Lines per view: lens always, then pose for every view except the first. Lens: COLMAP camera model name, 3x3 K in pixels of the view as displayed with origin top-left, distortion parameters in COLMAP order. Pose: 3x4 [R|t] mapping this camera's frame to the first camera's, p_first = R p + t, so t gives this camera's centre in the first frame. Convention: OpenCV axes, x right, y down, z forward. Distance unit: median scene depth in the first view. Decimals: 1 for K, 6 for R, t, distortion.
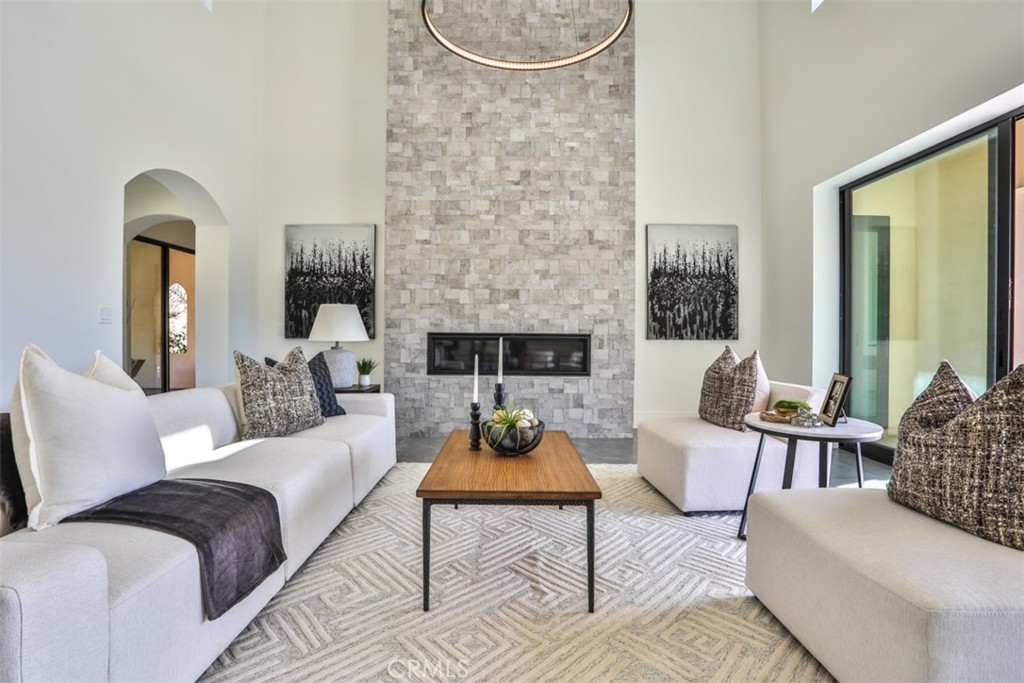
lens RADIAL K [[531.0, 0, 511.7], [0, 531.0, 333.4], [0, 0, 1]] dist [-0.048402, 0.016695]
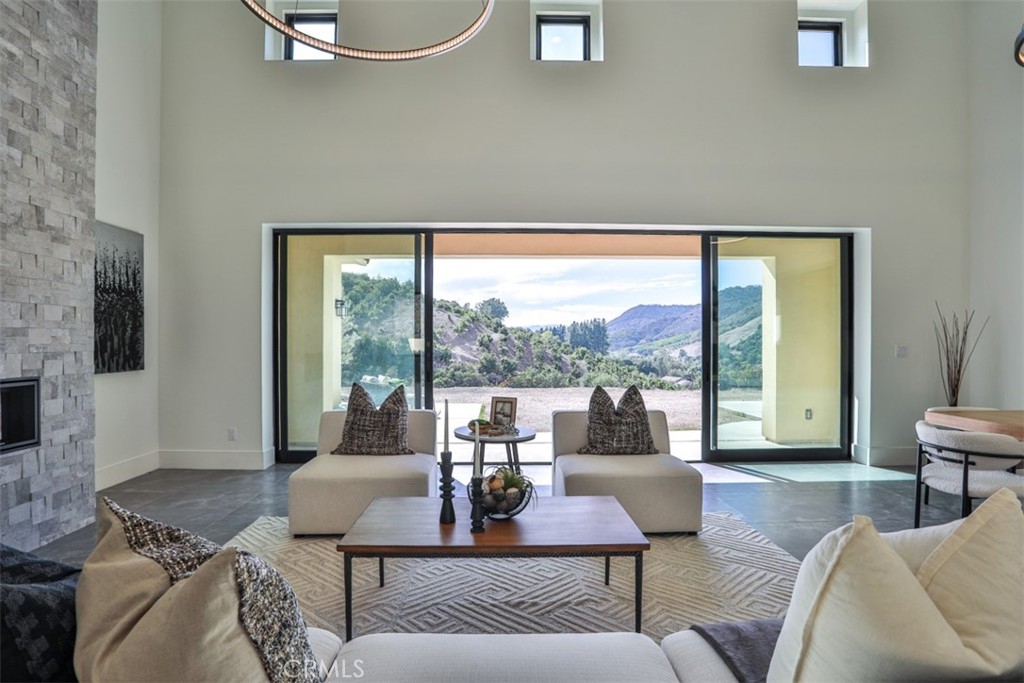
lens RADIAL K [[531.0, 0, 503.8], [0, 531.0, 341.7], [0, 0, 1]] dist [-0.048402, 0.016695]
pose [[-0.010987, -0.009082, 0.999898, -0.452777], [-0.007471, 0.999932, 0.009000, -0.048635], [-0.999912, -0.007372, -0.011055, 0.469723]]
